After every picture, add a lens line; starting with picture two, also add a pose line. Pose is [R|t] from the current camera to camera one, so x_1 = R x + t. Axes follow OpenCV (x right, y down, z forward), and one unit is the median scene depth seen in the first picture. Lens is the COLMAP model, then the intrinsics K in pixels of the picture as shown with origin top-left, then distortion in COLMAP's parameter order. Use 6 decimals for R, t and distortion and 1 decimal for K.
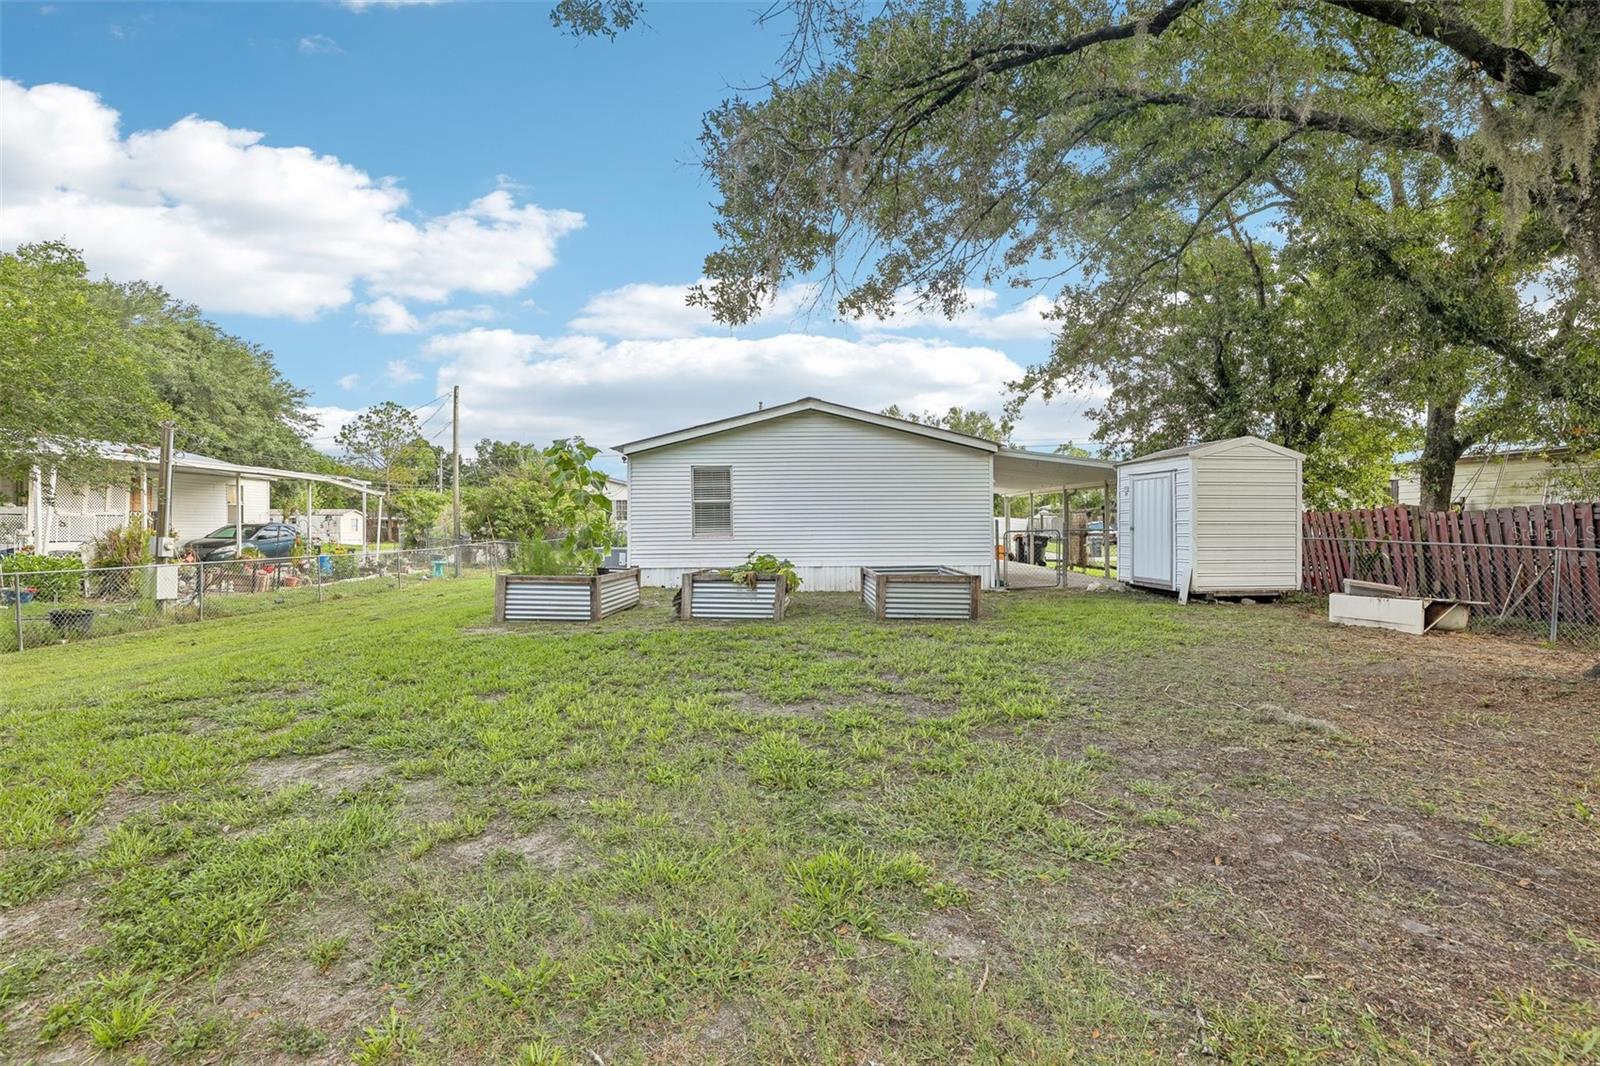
lens RADIAL K [[748.2, 0, 801.5], [0, 748.2, 527.3], [0, 0, 1]] dist [-0.032701, 0.012063]
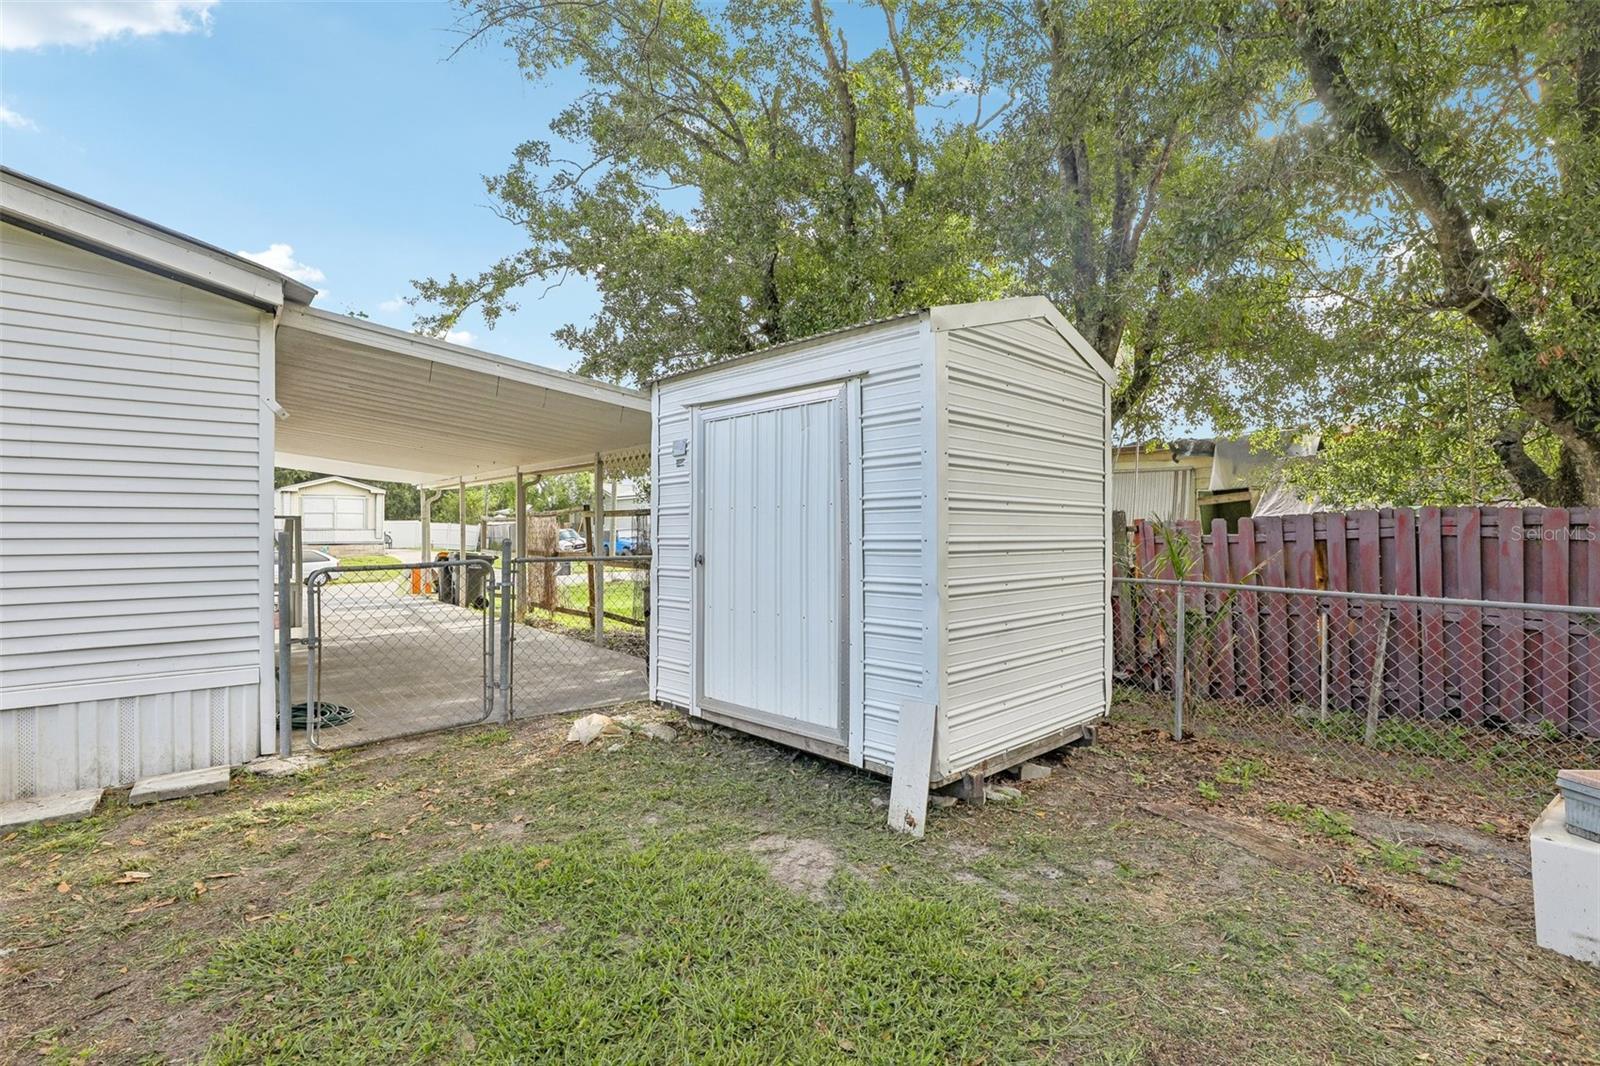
lens RADIAL K [[748.2, 0, 801.9], [0, 748.2, 530.1], [0, 0, 1]] dist [-0.032701, 0.012063]
pose [[0.769884, 0.006478, 0.638151, 0.153971], [-0.003260, 0.999975, -0.006217, -0.005860], [-0.638176, 0.002706, 0.769886, 0.417406]]
